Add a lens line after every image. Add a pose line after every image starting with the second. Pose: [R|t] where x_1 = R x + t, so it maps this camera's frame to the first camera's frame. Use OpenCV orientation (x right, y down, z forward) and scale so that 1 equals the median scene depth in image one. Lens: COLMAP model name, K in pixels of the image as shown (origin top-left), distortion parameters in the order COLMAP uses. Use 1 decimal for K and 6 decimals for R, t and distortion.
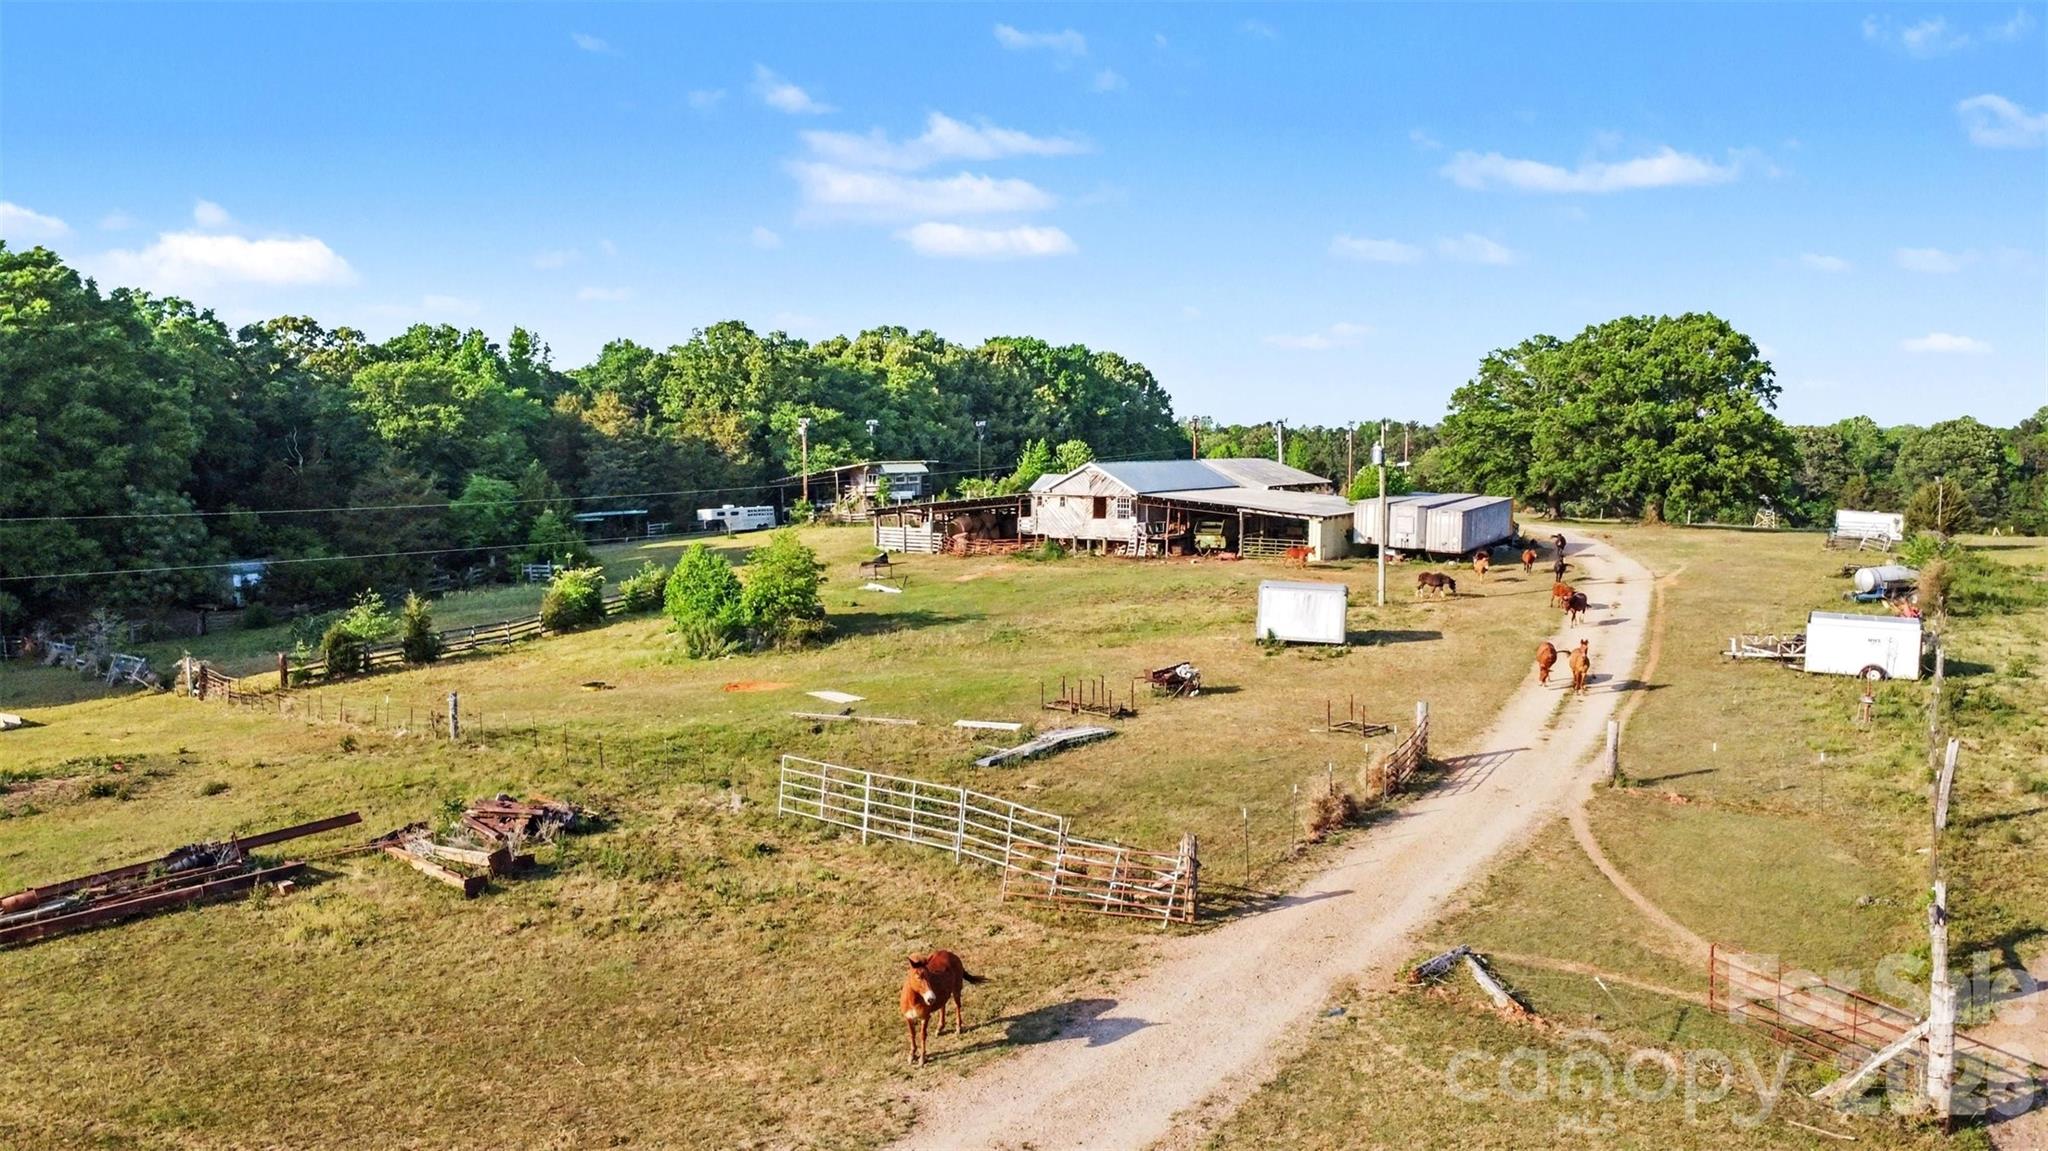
lens RADIAL K [[1549.9, 0, 1037.2], [0, 1549.9, 613.4], [0, 0, 1]] dist [-0.008470, -0.009402]
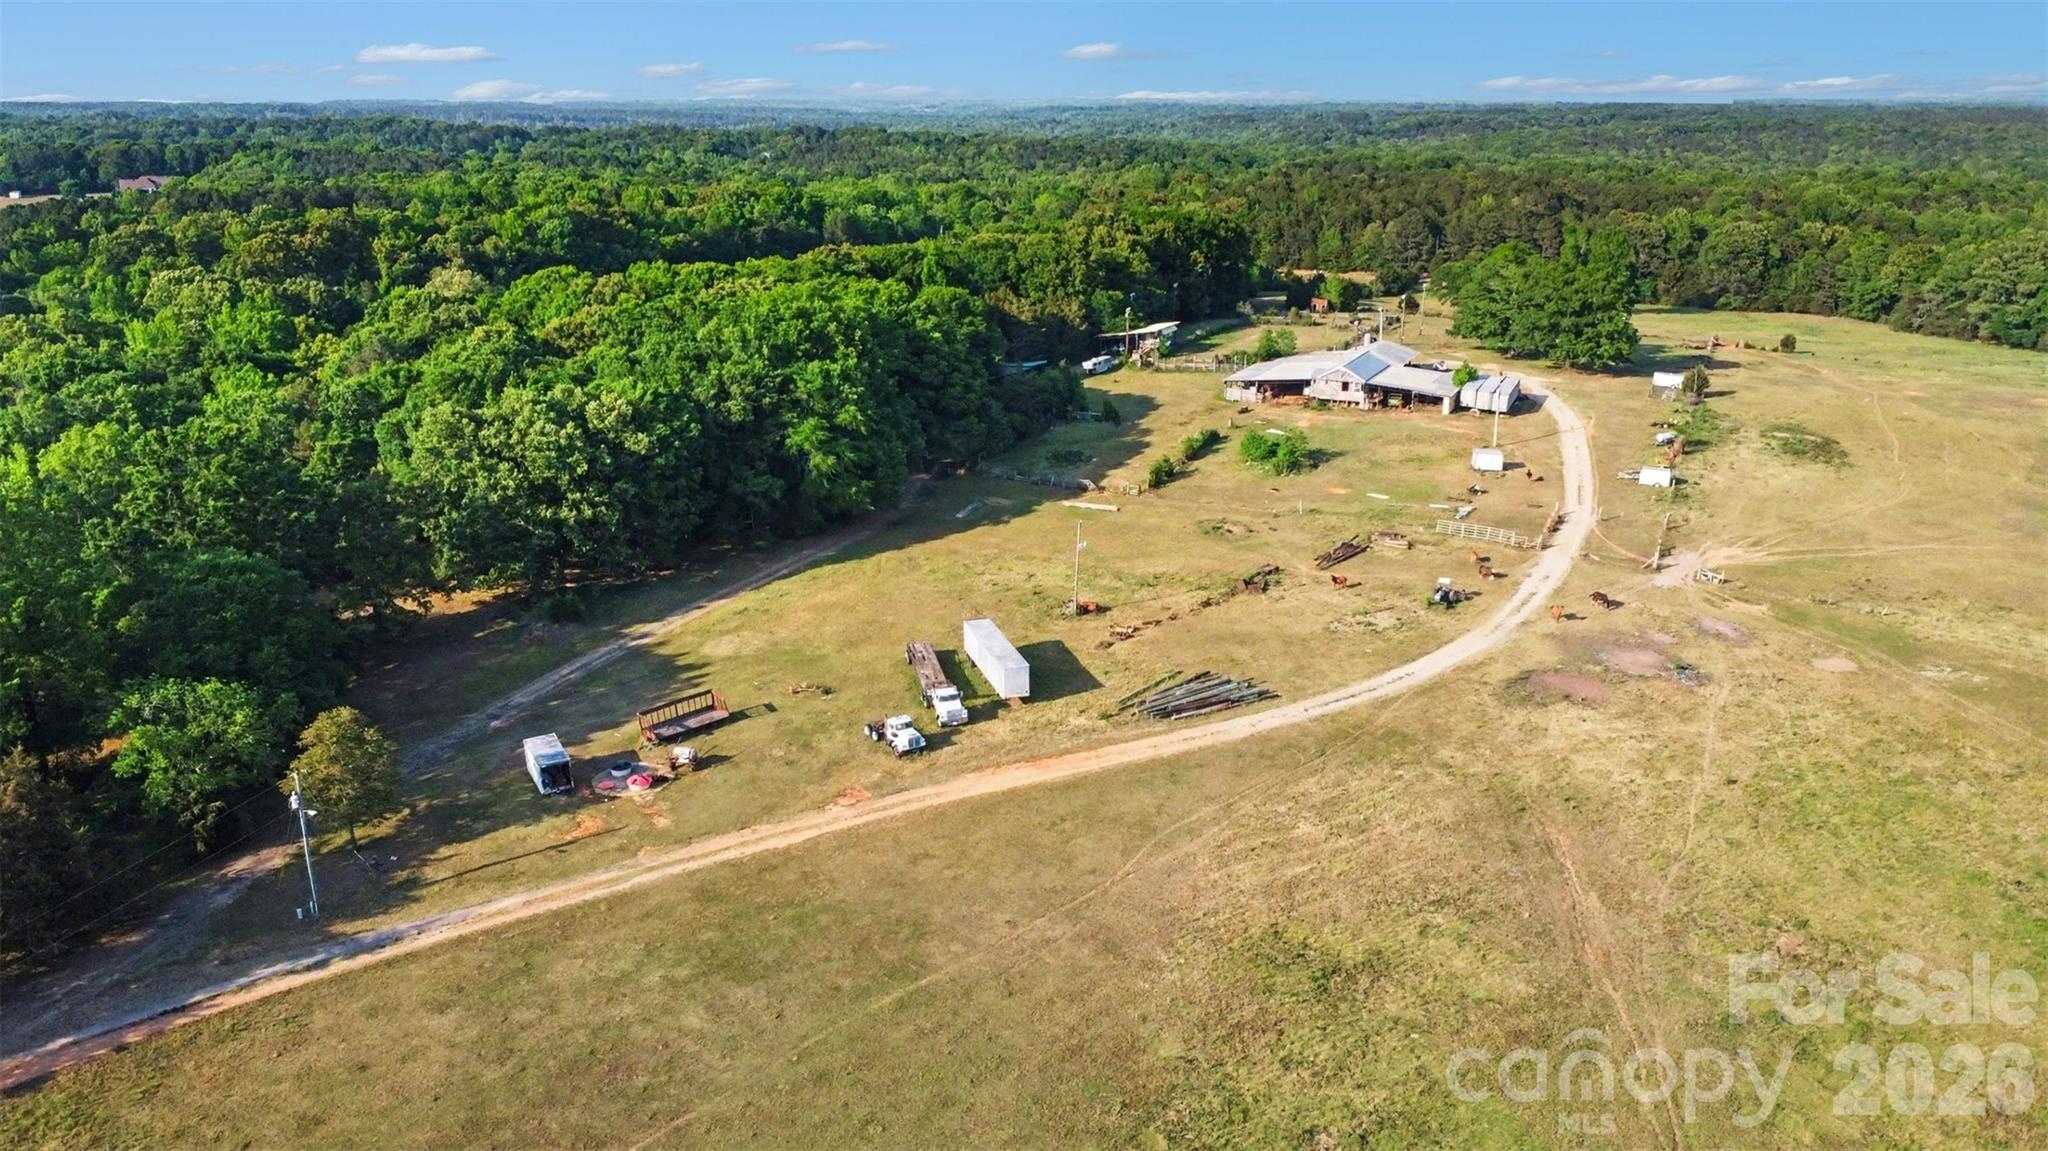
lens RADIAL K [[1571.9, 0, 1096.3], [0, 1571.9, 580.9], [0, 0, 1]] dist [0.006371, -0.044946]
pose [[0.990486, -0.036607, 0.132654, -0.430723], [0.011526, 0.982651, 0.185108, -0.147742], [-0.137129, -0.181818, 0.973724, -0.840978]]
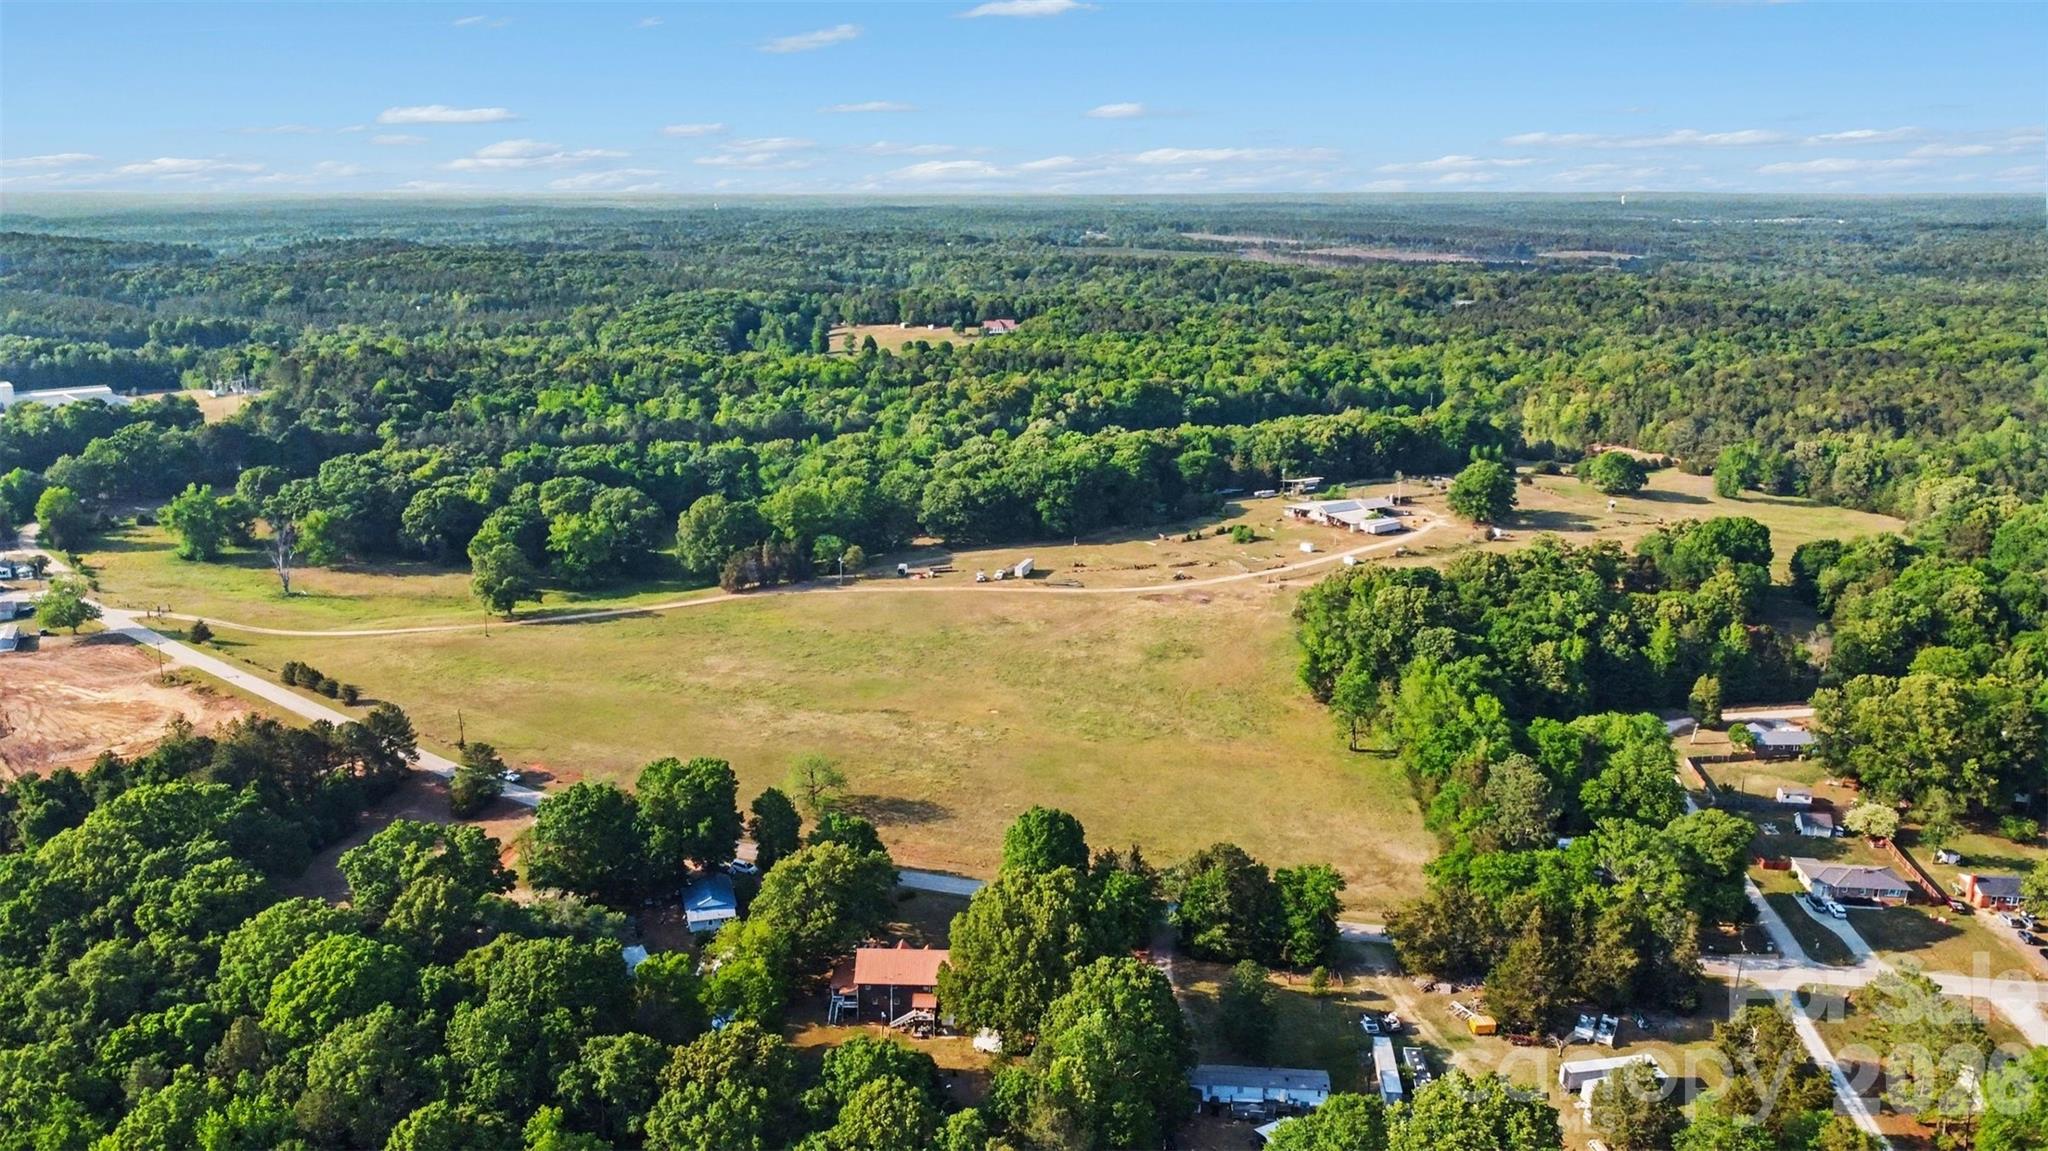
lens RADIAL K [[1568.4, 0, 1055.6], [0, 1568.4, 567.0], [0, 0, 1]] dist [-0.000981, -0.045359]
pose [[0.912059, 0.111272, -0.394674, 0.878557], [-0.061852, 0.988798, 0.135840, -0.370321], [0.405368, -0.099483, 0.908724, -2.748448]]
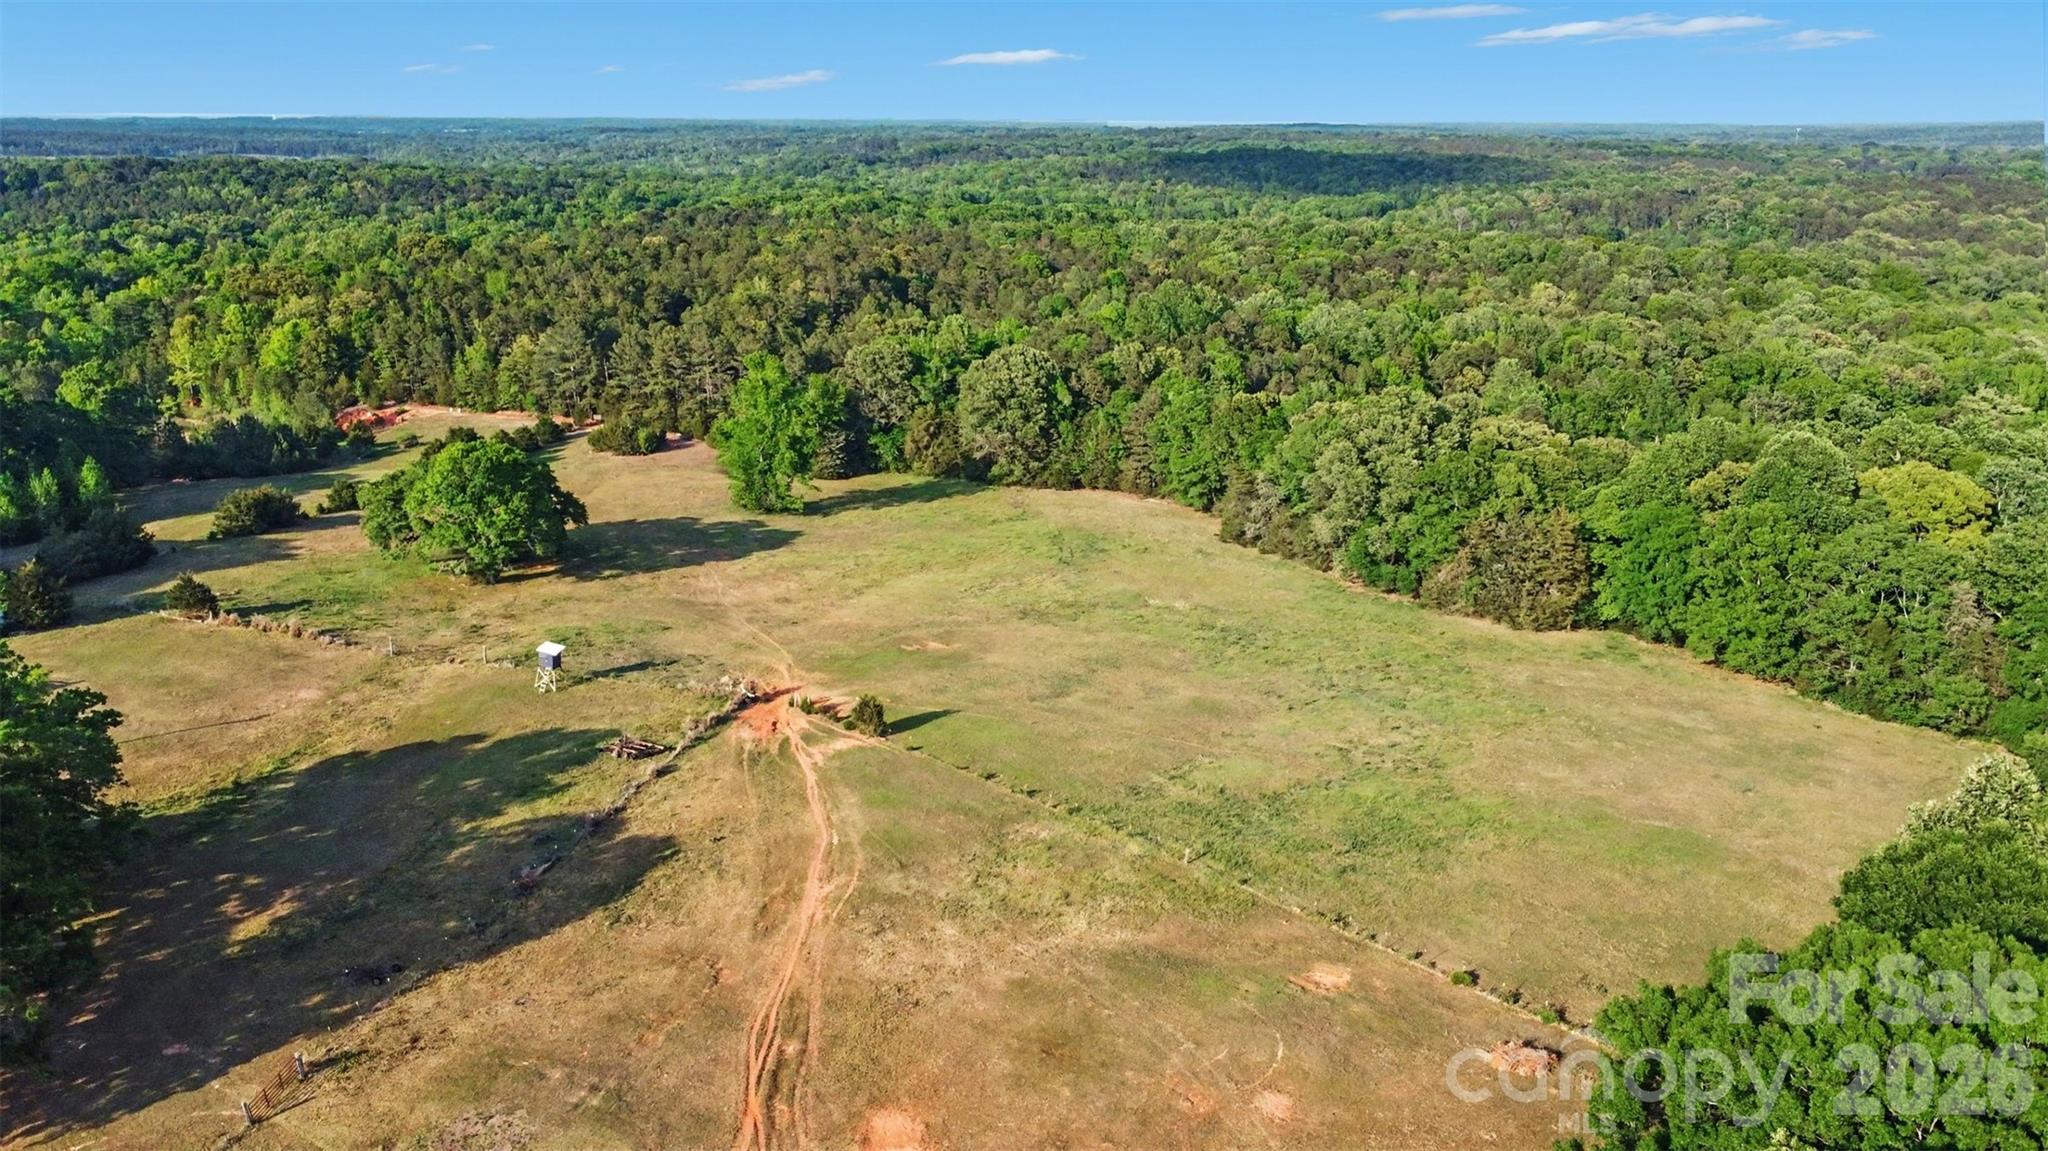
lens RADIAL K [[1568.4, 0, 1055.6], [0, 1568.4, 567.0], [0, 0, 1]] dist [-0.000981, -0.045359]
pose [[0.933292, -0.089958, 0.347670, 0.552668], [0.031304, 0.984812, 0.170781, -0.305798], [-0.357752, -0.148505, 0.921932, 0.215610]]
